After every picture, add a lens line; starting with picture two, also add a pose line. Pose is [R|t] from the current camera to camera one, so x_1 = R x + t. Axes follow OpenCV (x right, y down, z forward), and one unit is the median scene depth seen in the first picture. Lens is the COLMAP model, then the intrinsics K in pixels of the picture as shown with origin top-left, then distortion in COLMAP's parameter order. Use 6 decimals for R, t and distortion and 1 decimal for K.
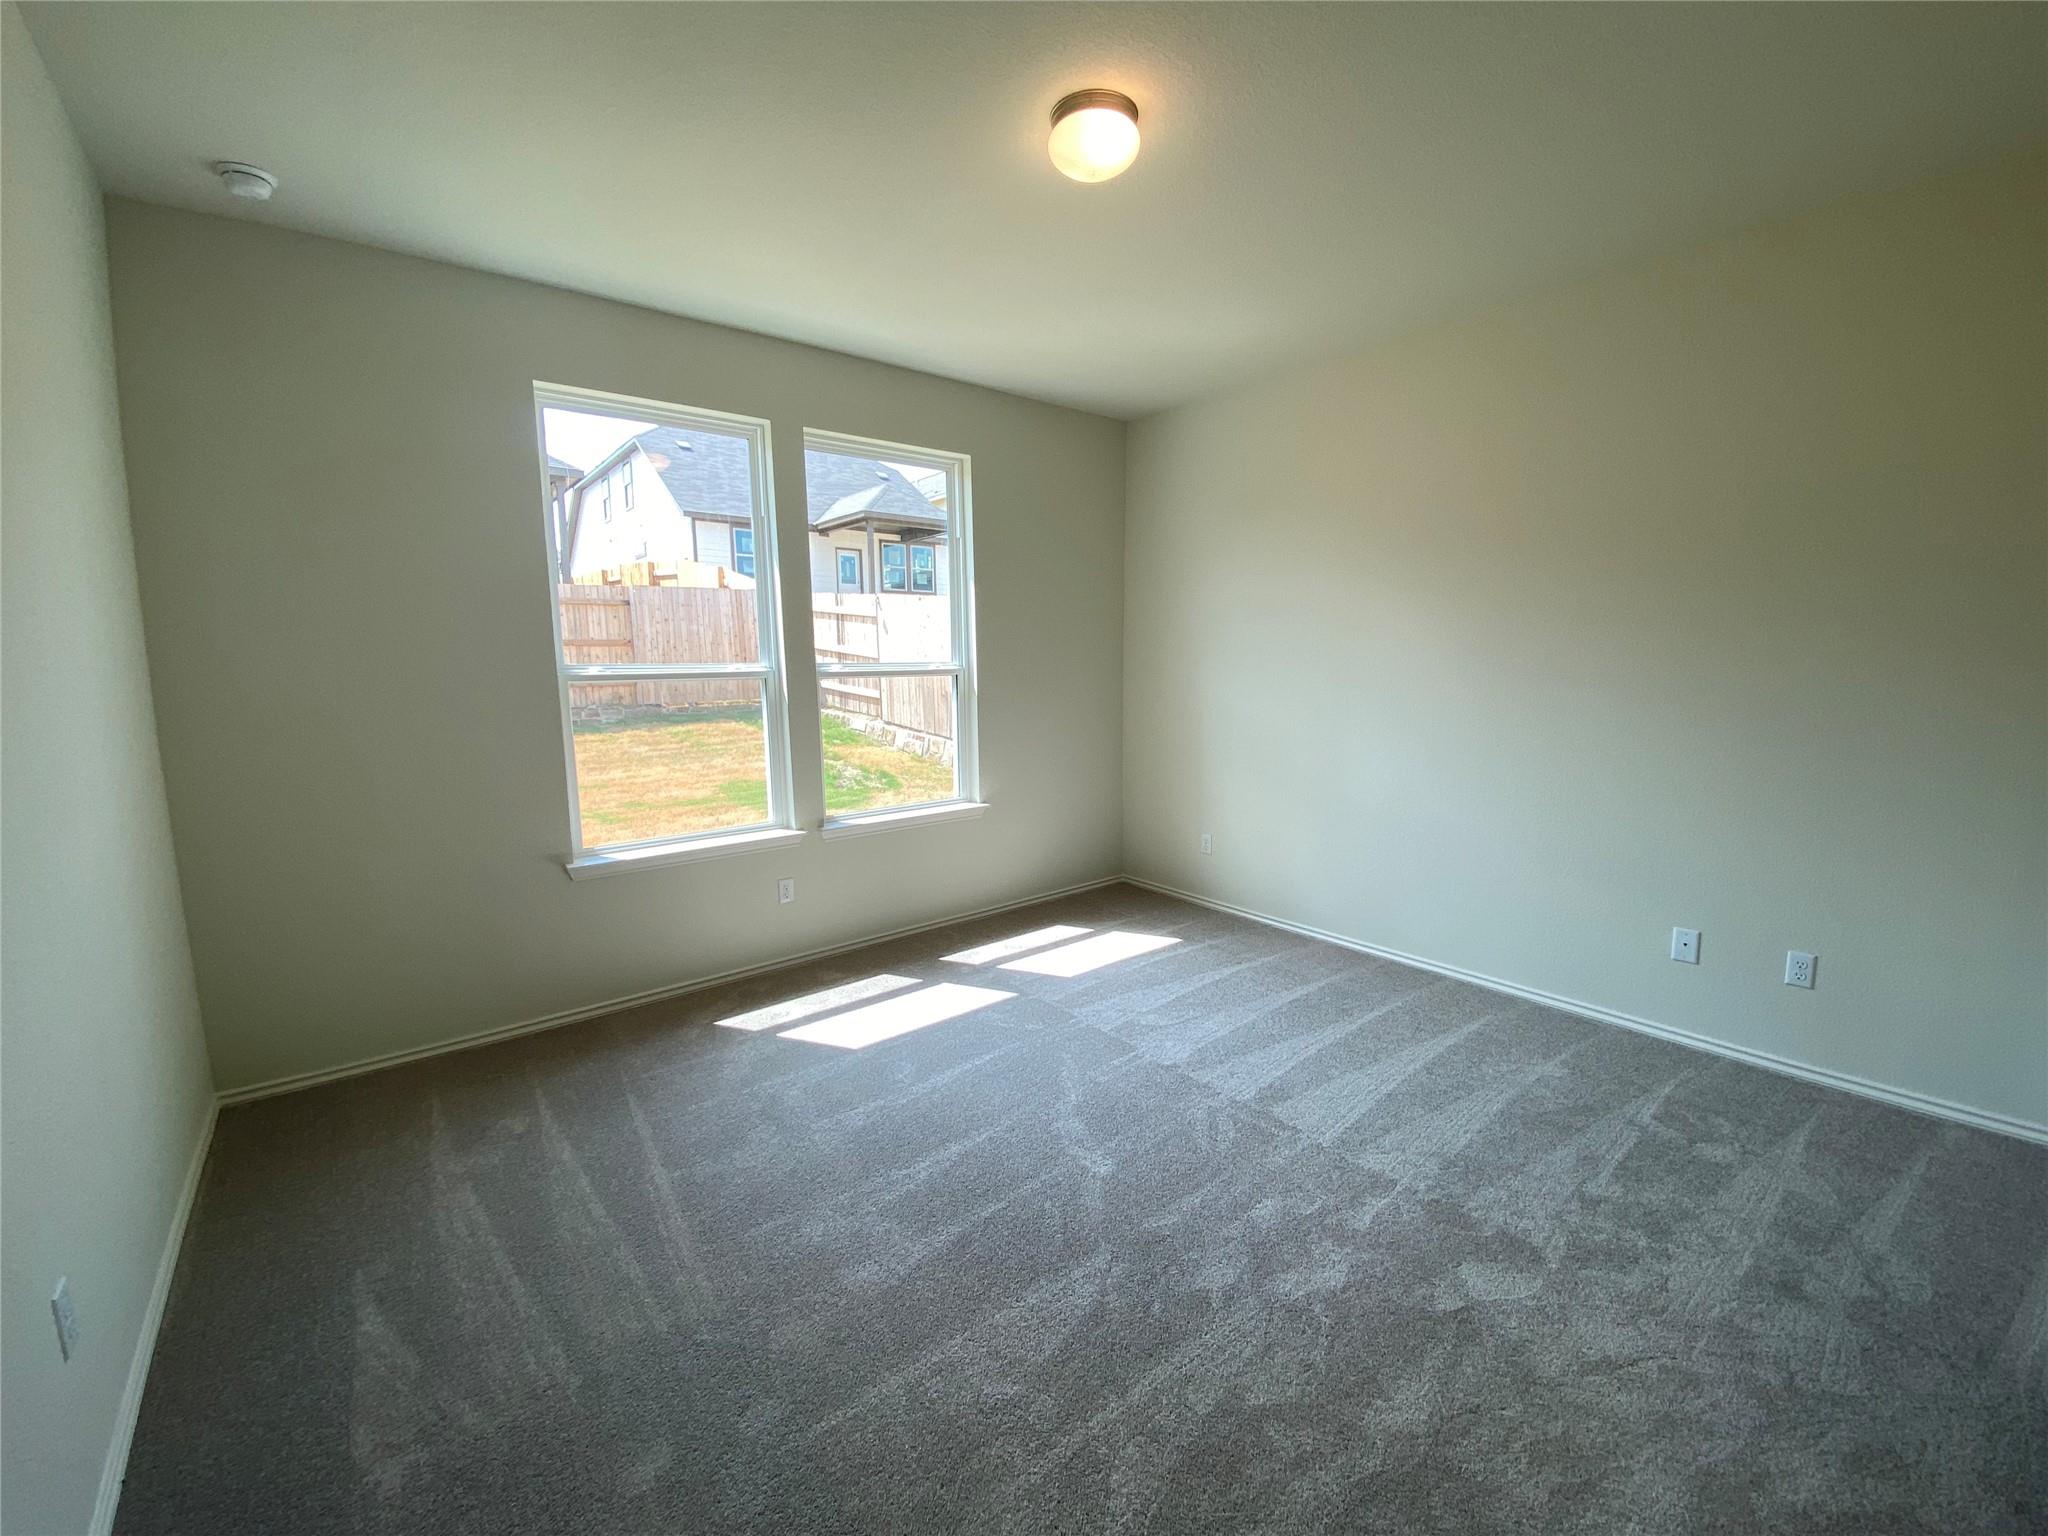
lens RADIAL K [[826.9, 0, 1016.4], [0, 826.9, 769.0], [0, 0, 1]] dist [0.029545, -0.017264]
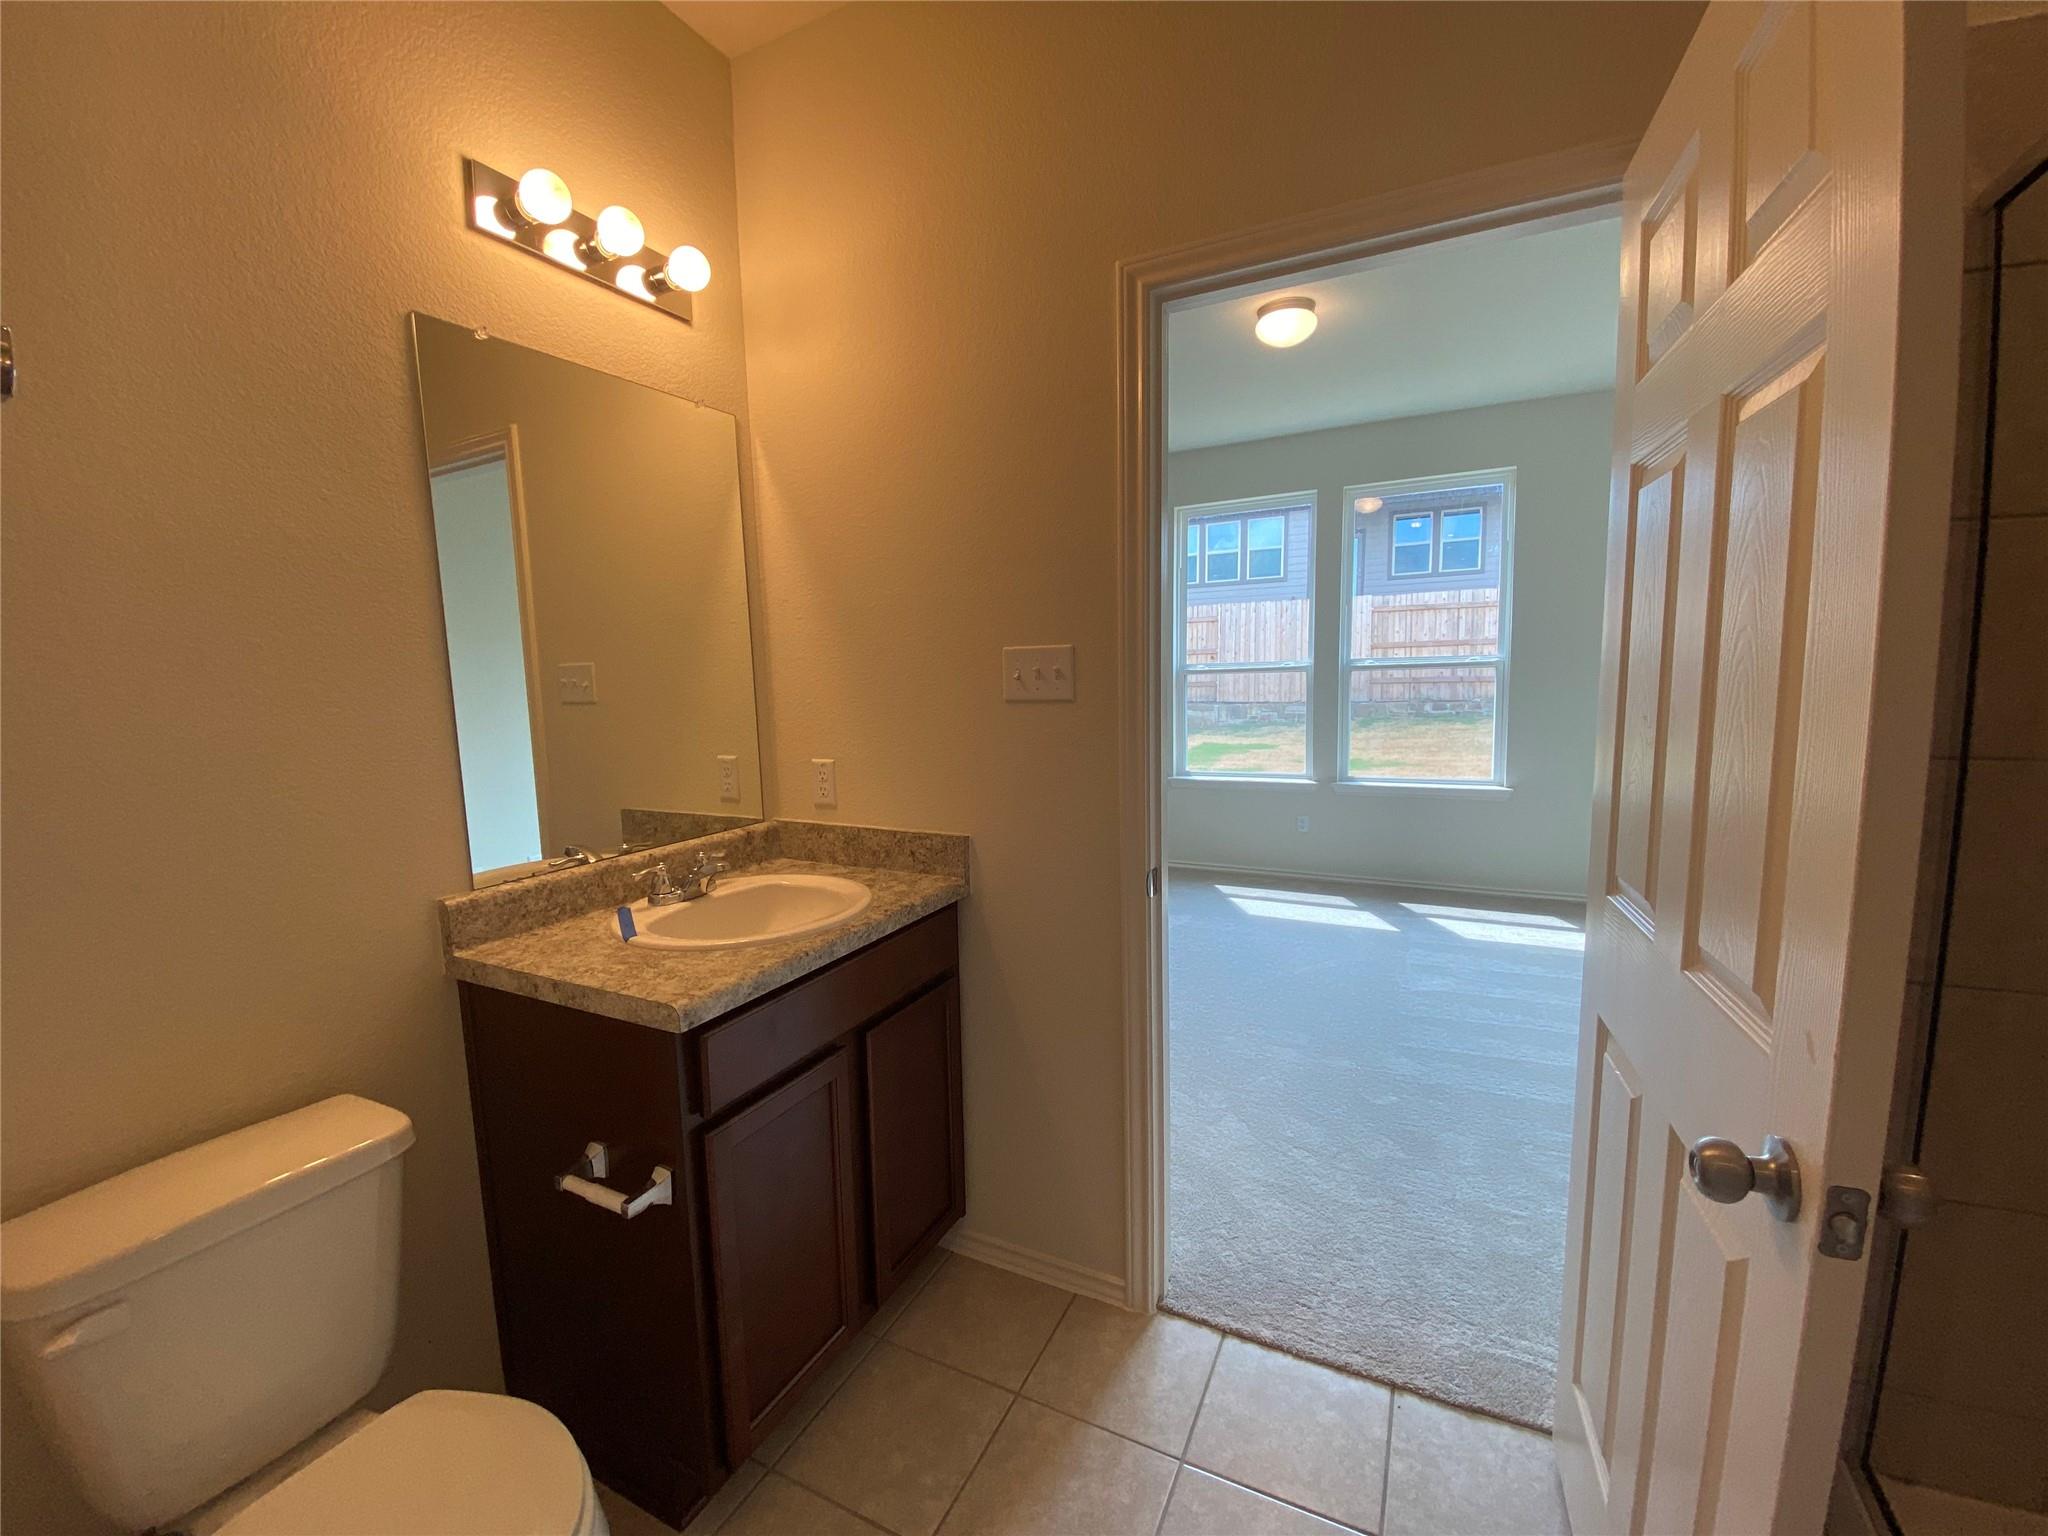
lens RADIAL K [[826.9, 0, 1016.4], [0, 826.9, 769.0], [0, 0, 1]] dist [0.029545, -0.017264]
pose [[0.426226, 0.113777, -0.897433, 0.809145], [-0.098893, 0.991974, 0.078795, -0.006582], [0.899195, 0.055165, 0.434056, -0.057651]]
